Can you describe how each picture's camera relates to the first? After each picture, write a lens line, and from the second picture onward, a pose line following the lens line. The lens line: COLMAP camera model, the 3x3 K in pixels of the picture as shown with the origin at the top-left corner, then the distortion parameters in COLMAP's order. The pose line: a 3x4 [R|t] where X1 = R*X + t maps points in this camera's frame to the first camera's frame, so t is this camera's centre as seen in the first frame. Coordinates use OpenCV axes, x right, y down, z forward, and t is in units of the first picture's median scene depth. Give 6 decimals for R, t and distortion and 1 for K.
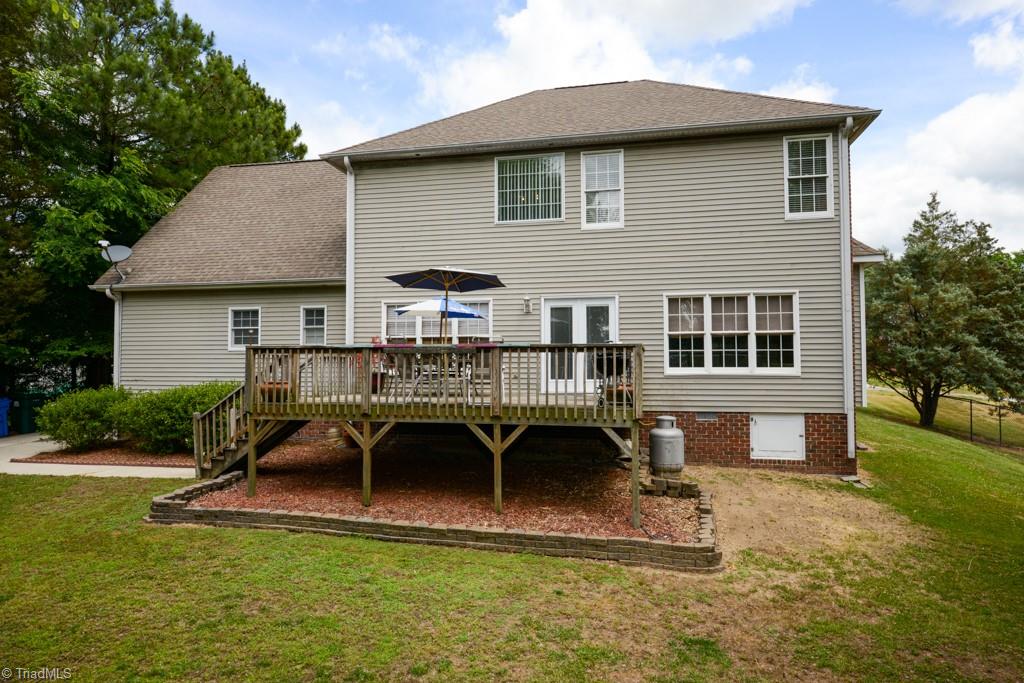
lens RADIAL K [[587.3, 0, 513.7], [0, 587.3, 339.4], [0, 0, 1]] dist [0.005396, -0.001318]
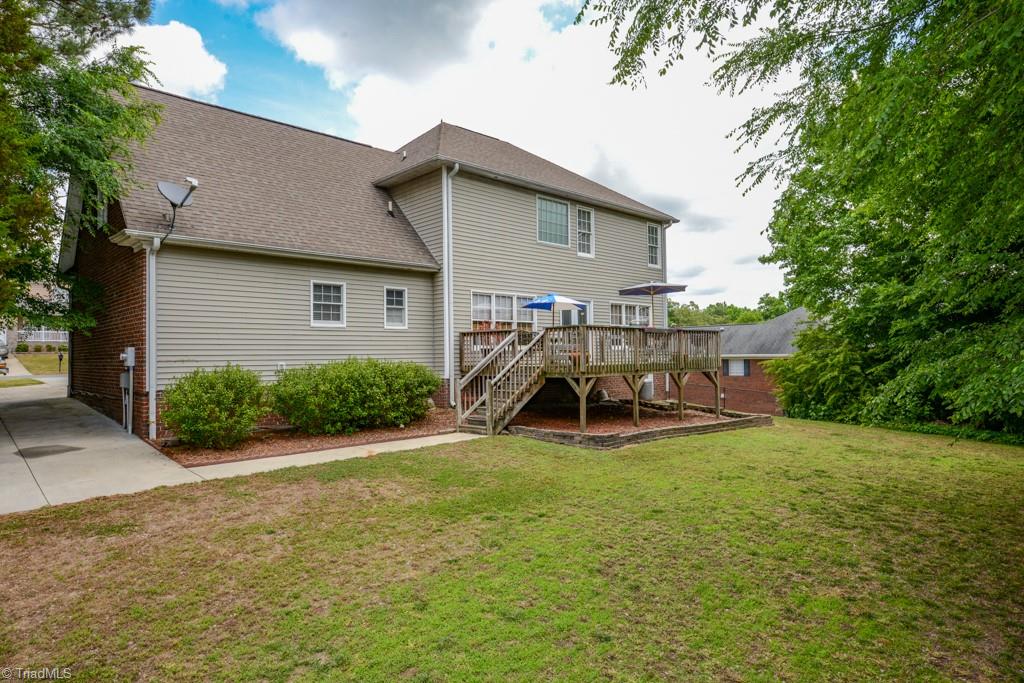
lens RADIAL K [[587.3, 0, 516.9], [0, 587.3, 346.6], [0, 0, 1]] dist [0.005396, -0.001318]
pose [[0.579344, 0.001400, 0.815082, -1.080714], [-0.035863, 0.999074, 0.023774, 0.017595], [-0.814294, -0.043005, 0.578858, 0.199521]]
